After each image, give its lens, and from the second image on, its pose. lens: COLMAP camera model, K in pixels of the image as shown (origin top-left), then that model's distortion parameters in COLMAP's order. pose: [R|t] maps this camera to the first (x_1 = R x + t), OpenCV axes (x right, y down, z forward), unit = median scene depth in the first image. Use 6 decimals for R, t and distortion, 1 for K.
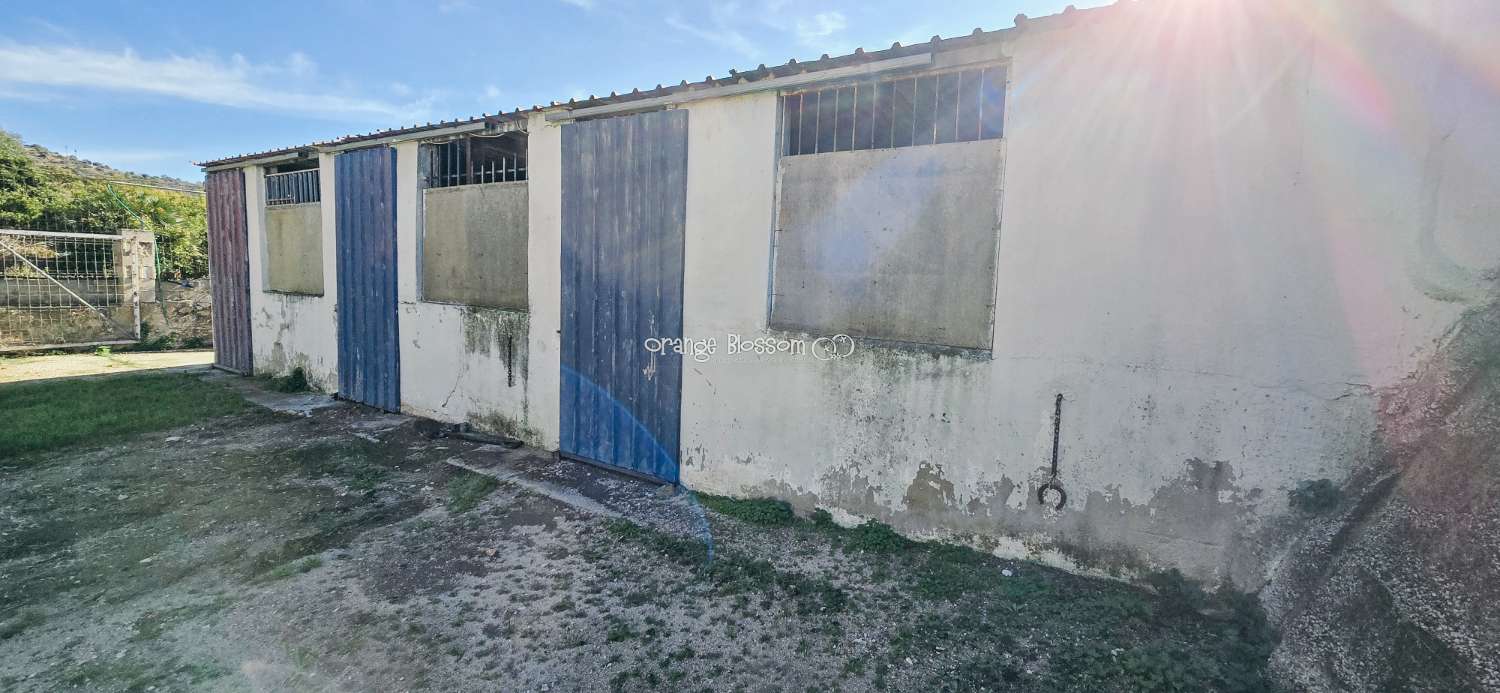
lens RADIAL K [[610.2, 0, 754.2], [0, 610.2, 343.5], [0, 0, 1]] dist [-0.002070, -0.001042]
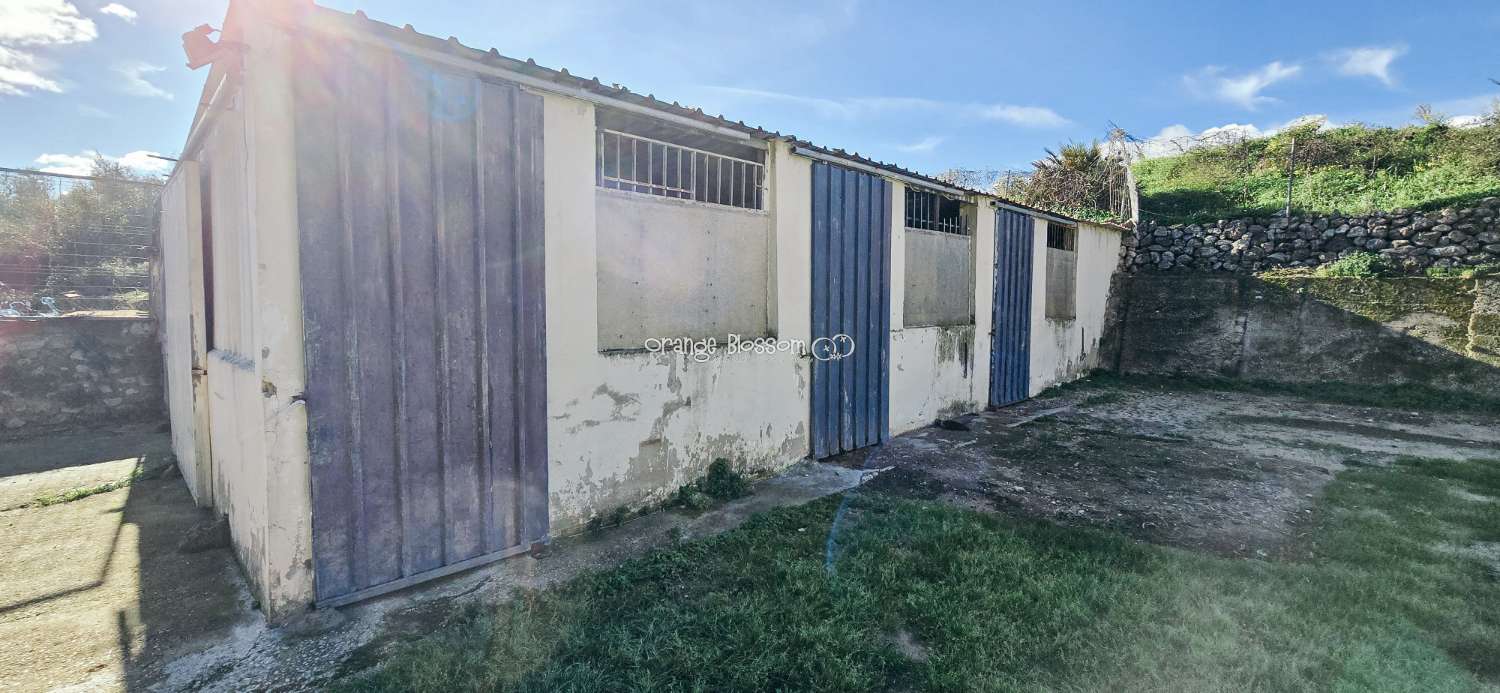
lens RADIAL K [[610.2, 0, 753.0], [0, 610.2, 342.3], [0, 0, 1]] dist [-0.002070, -0.001042]
pose [[0.236678, -0.108776, 0.965480, -1.695681], [0.104988, 0.990758, 0.085888, -0.168291], [-0.965899, 0.081036, 0.245911, 1.006473]]
